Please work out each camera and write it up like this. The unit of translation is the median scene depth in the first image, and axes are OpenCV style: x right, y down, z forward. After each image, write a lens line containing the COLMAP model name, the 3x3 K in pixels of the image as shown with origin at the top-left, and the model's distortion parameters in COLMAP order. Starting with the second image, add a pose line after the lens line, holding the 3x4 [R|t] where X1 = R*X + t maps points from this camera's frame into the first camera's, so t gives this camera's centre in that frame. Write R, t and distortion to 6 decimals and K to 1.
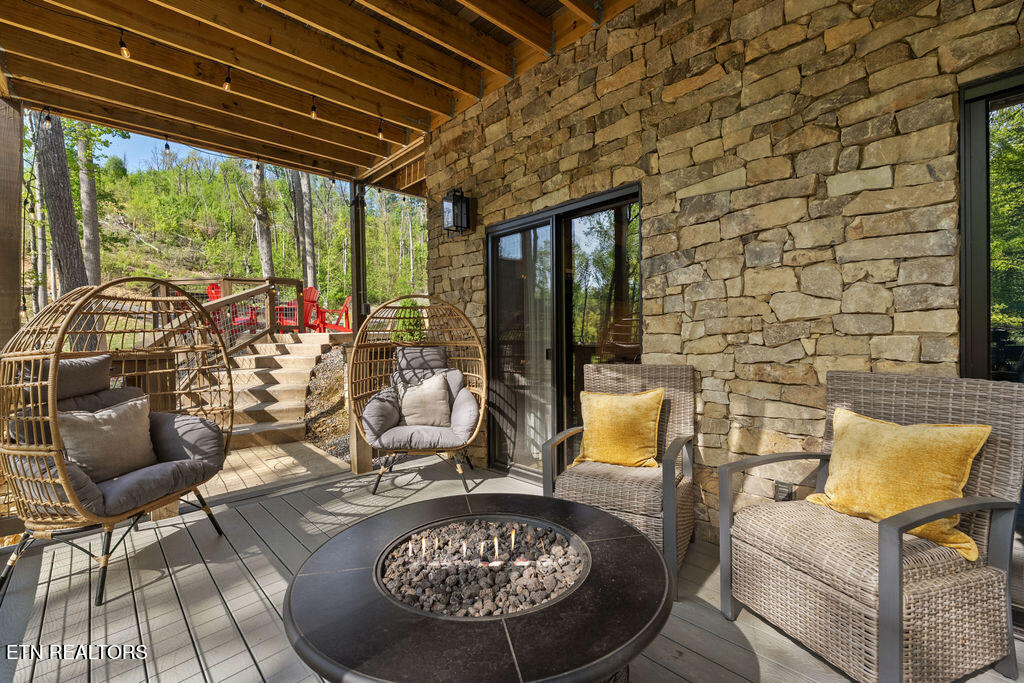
lens RADIAL K [[445.2, 0, 507.5], [0, 445.2, 343.3], [0, 0, 1]] dist [-0.002822, -0.000639]
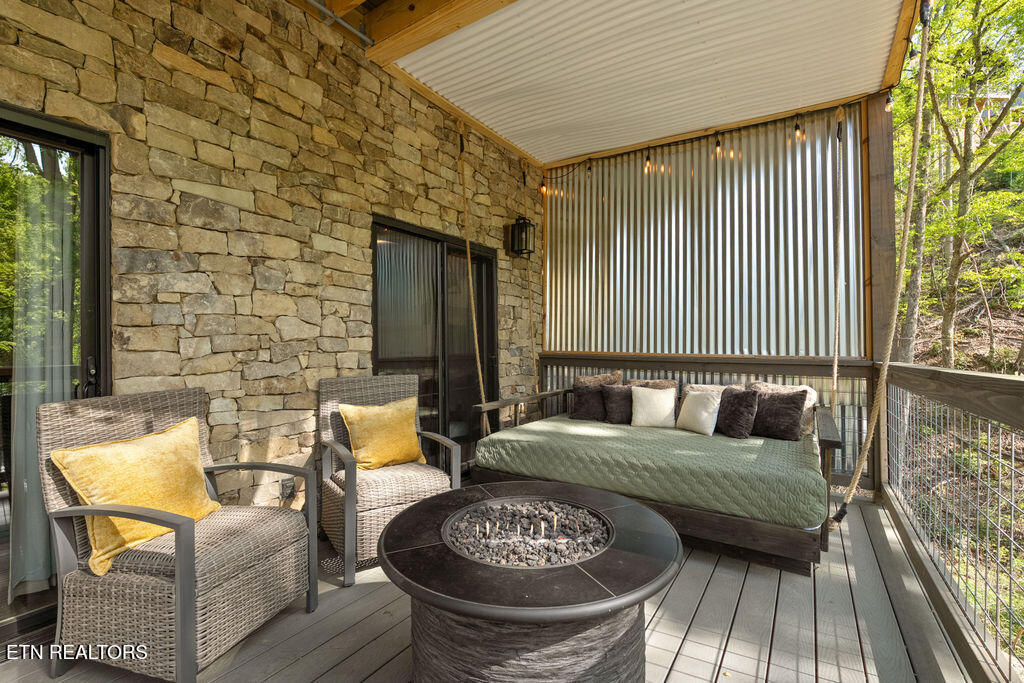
lens RADIAL K [[445.2, 0, 507.6], [0, 445.2, 342.7], [0, 0, 1]] dist [-0.002822, -0.000639]
pose [[-0.220837, 0.021635, 0.975071, -0.620505], [0.022782, 0.999596, -0.017020, -0.010118], [-0.975045, 0.018456, -0.221241, 0.654076]]
